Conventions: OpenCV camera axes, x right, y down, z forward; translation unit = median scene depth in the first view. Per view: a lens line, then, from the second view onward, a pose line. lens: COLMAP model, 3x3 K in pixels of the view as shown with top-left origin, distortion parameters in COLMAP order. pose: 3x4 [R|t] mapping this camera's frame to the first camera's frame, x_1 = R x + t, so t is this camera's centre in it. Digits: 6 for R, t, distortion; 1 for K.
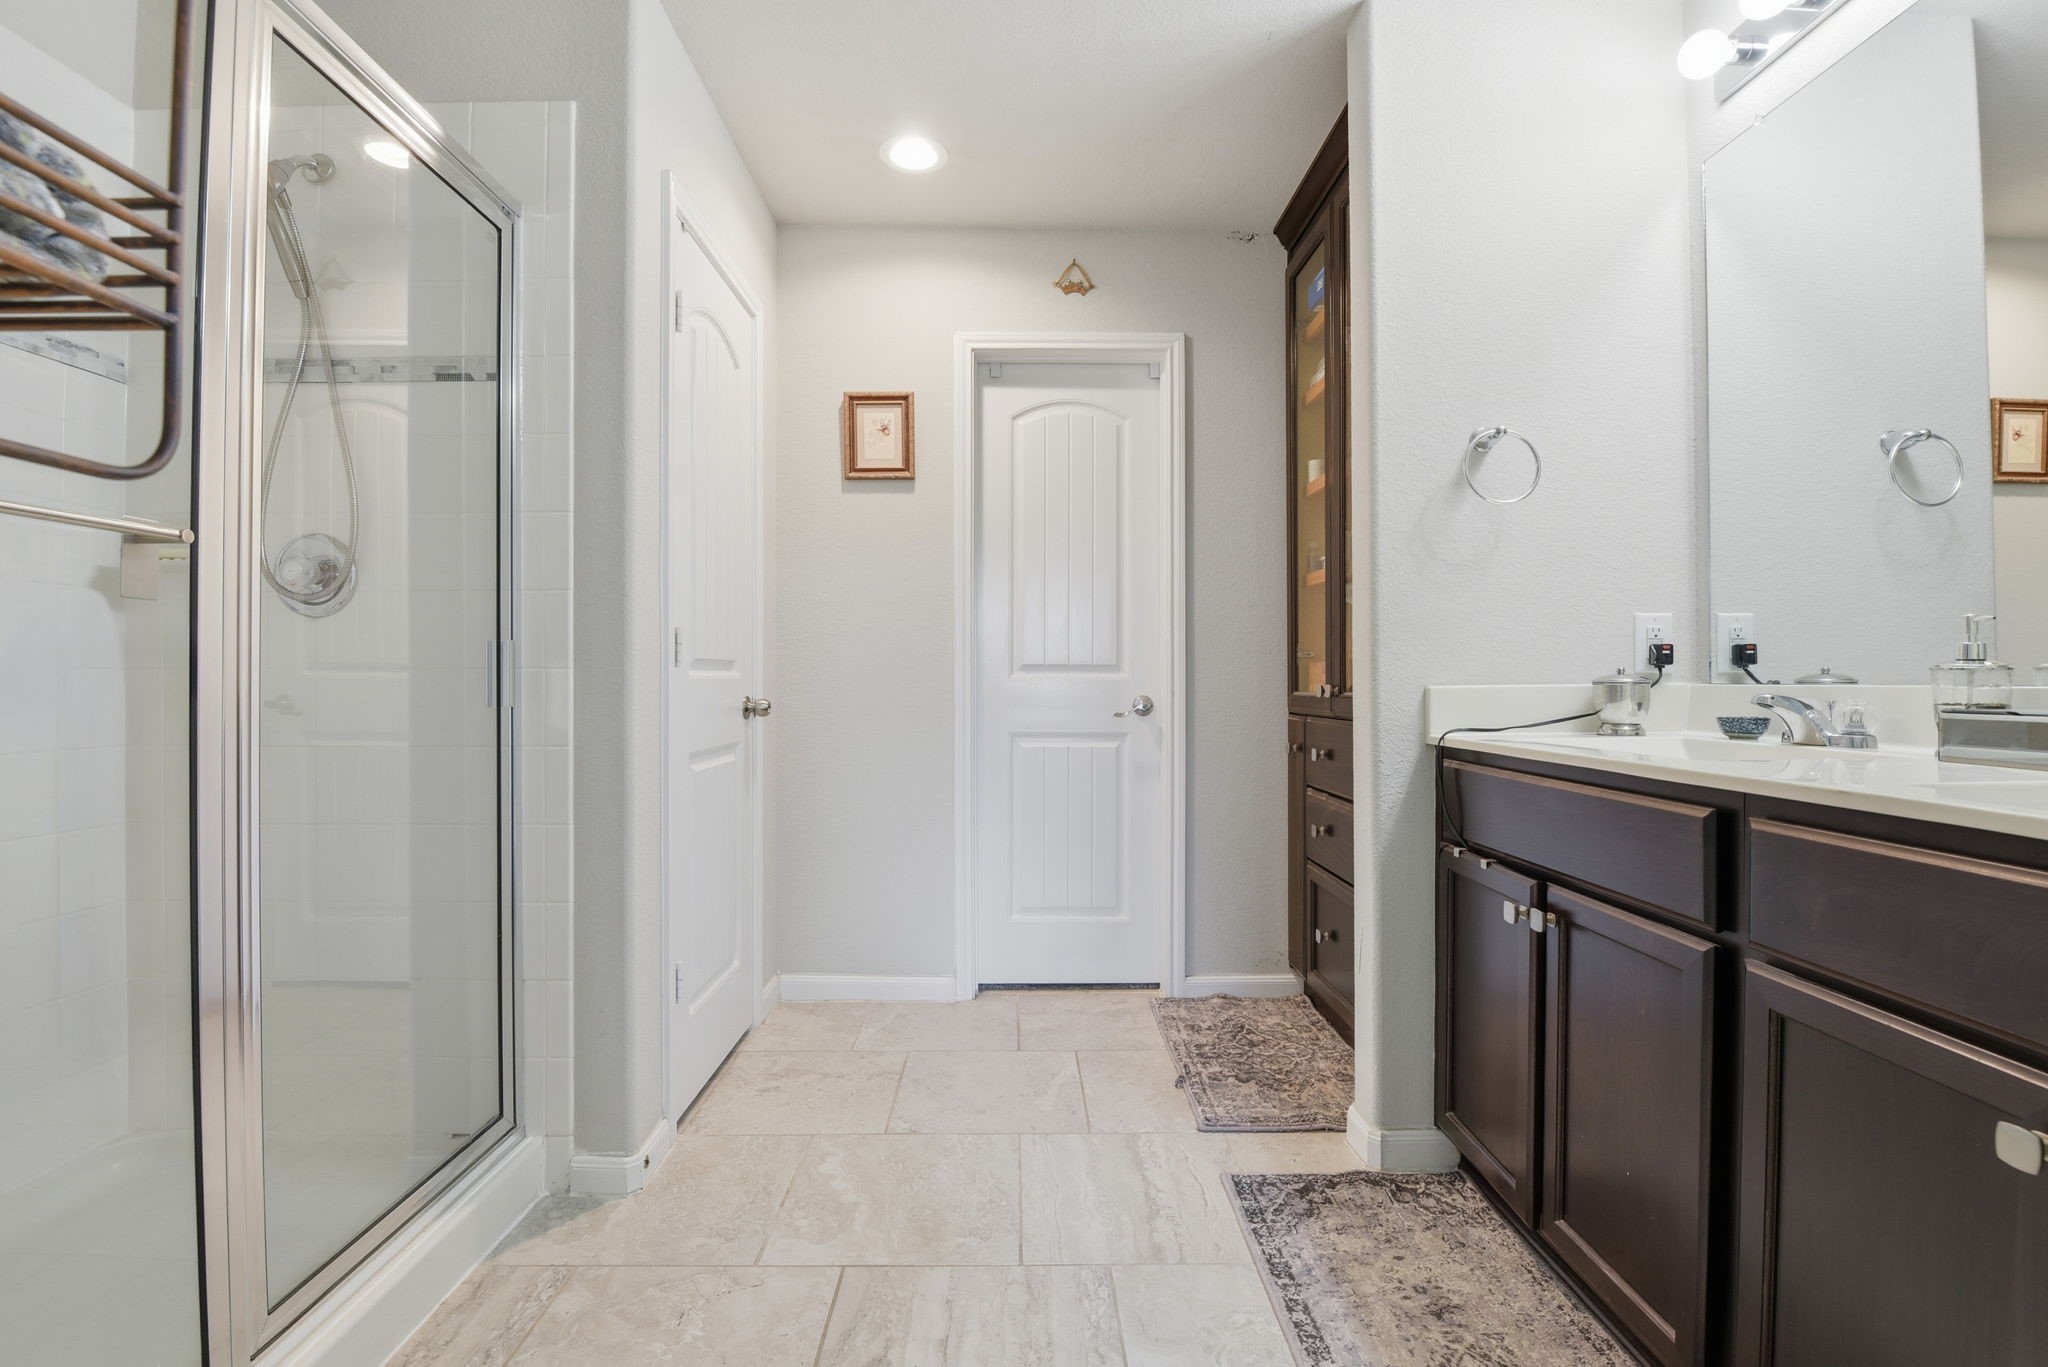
lens RADIAL K [[898.9, 0, 1024.8], [0, 898.9, 681.2], [0, 0, 1]] dist [-0.004055, -0.008039]
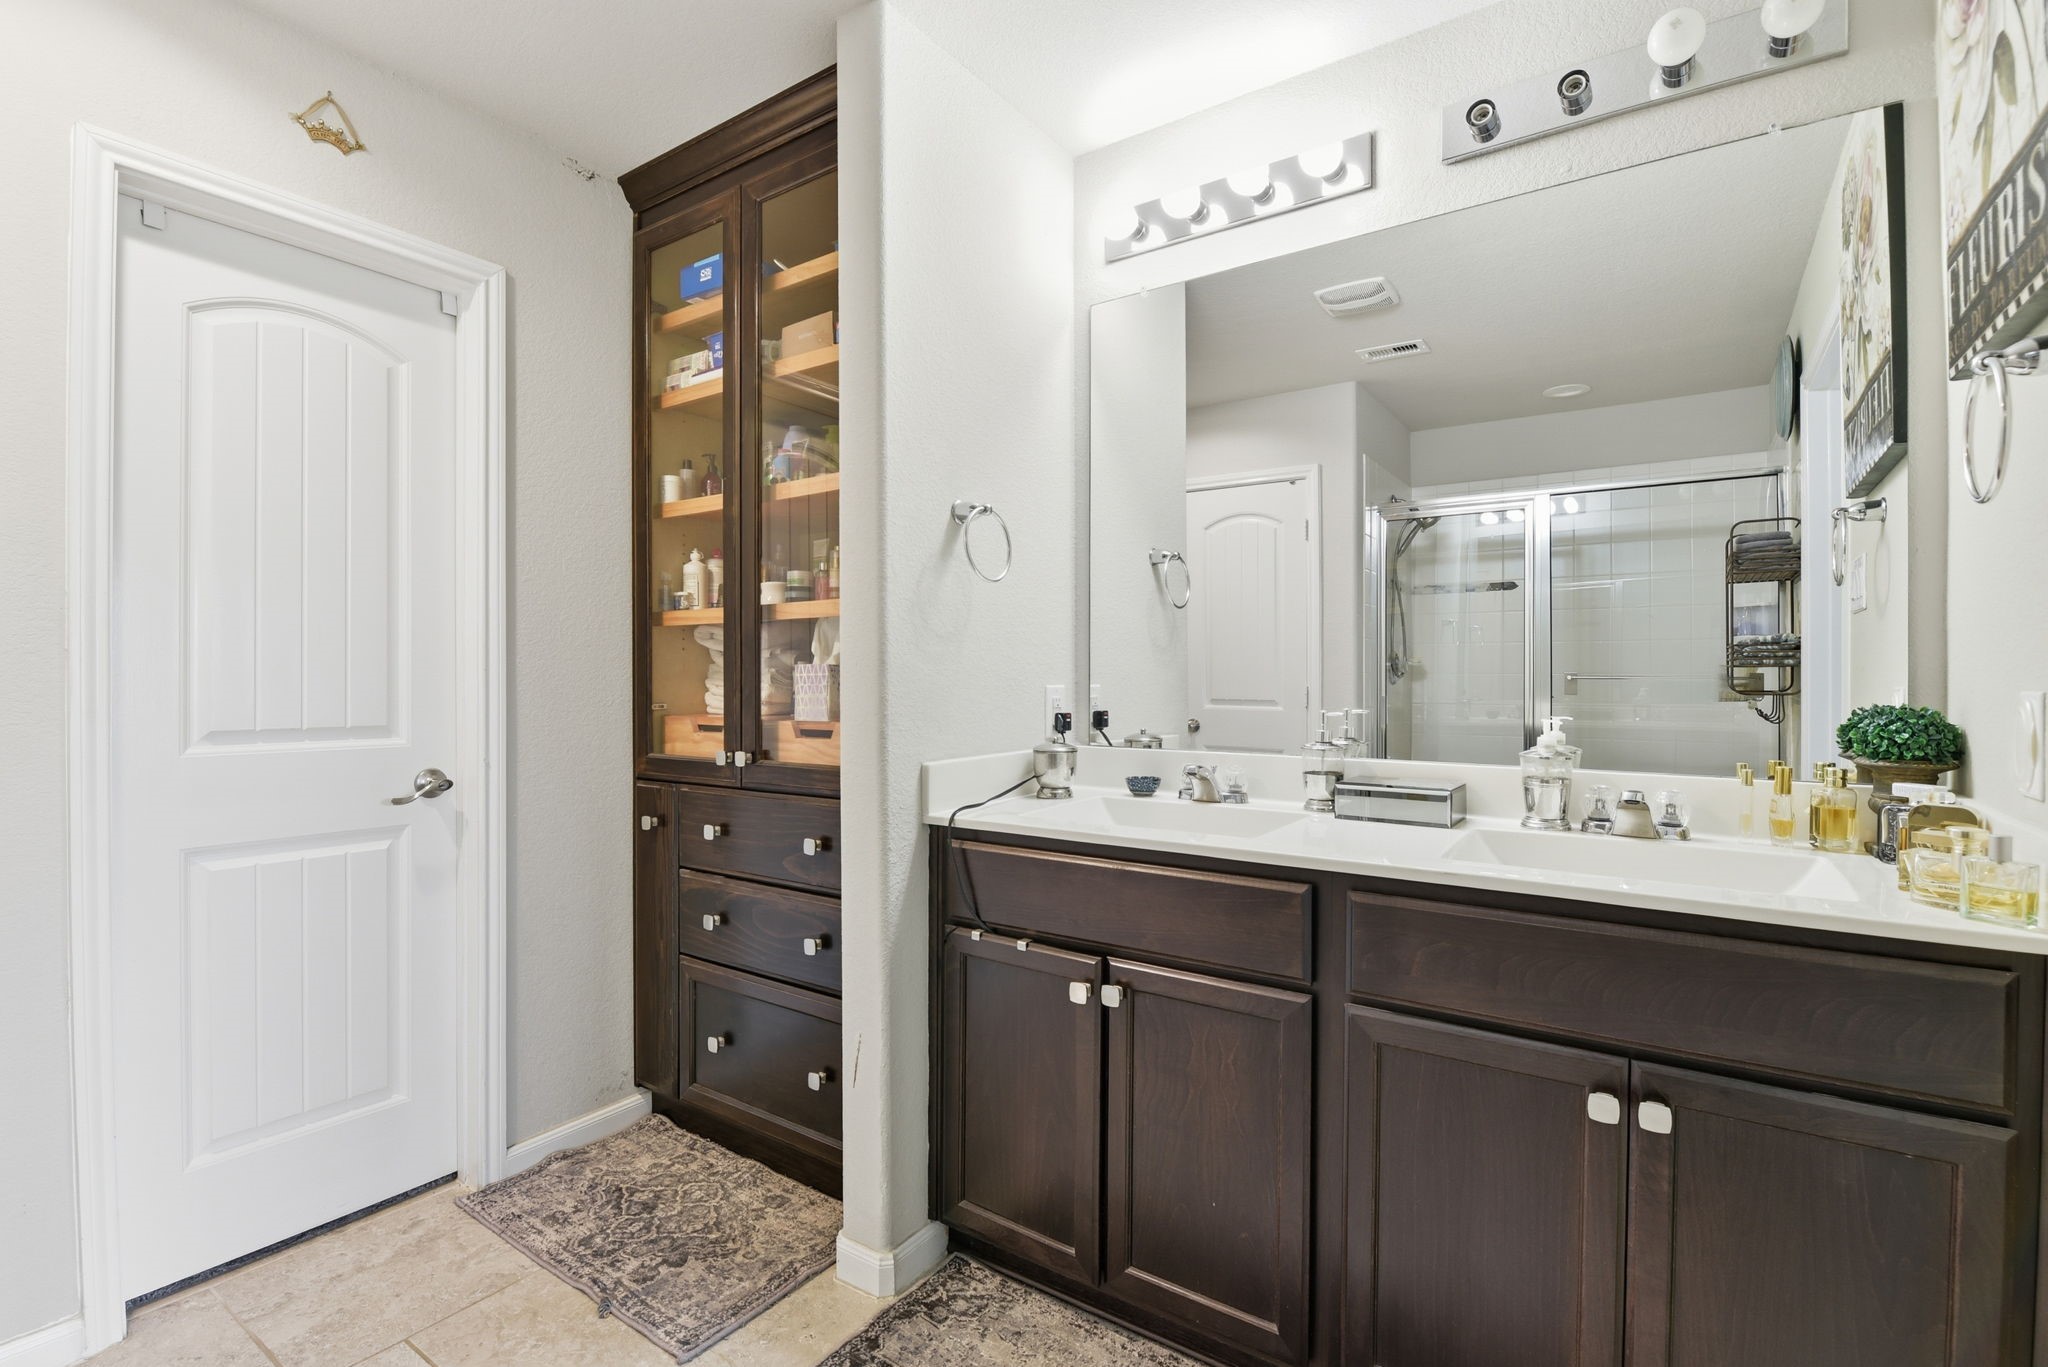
lens RADIAL K [[932.5, 0, 1019.3], [0, 932.5, 686.6], [0, 0, 1]] dist [0.000138, -0.009165]
pose [[0.584328, -0.004847, 0.811503, -0.227110], [0.000505, 0.999984, 0.005609, -0.062296], [-0.811518, -0.002868, 0.584321, 0.261187]]
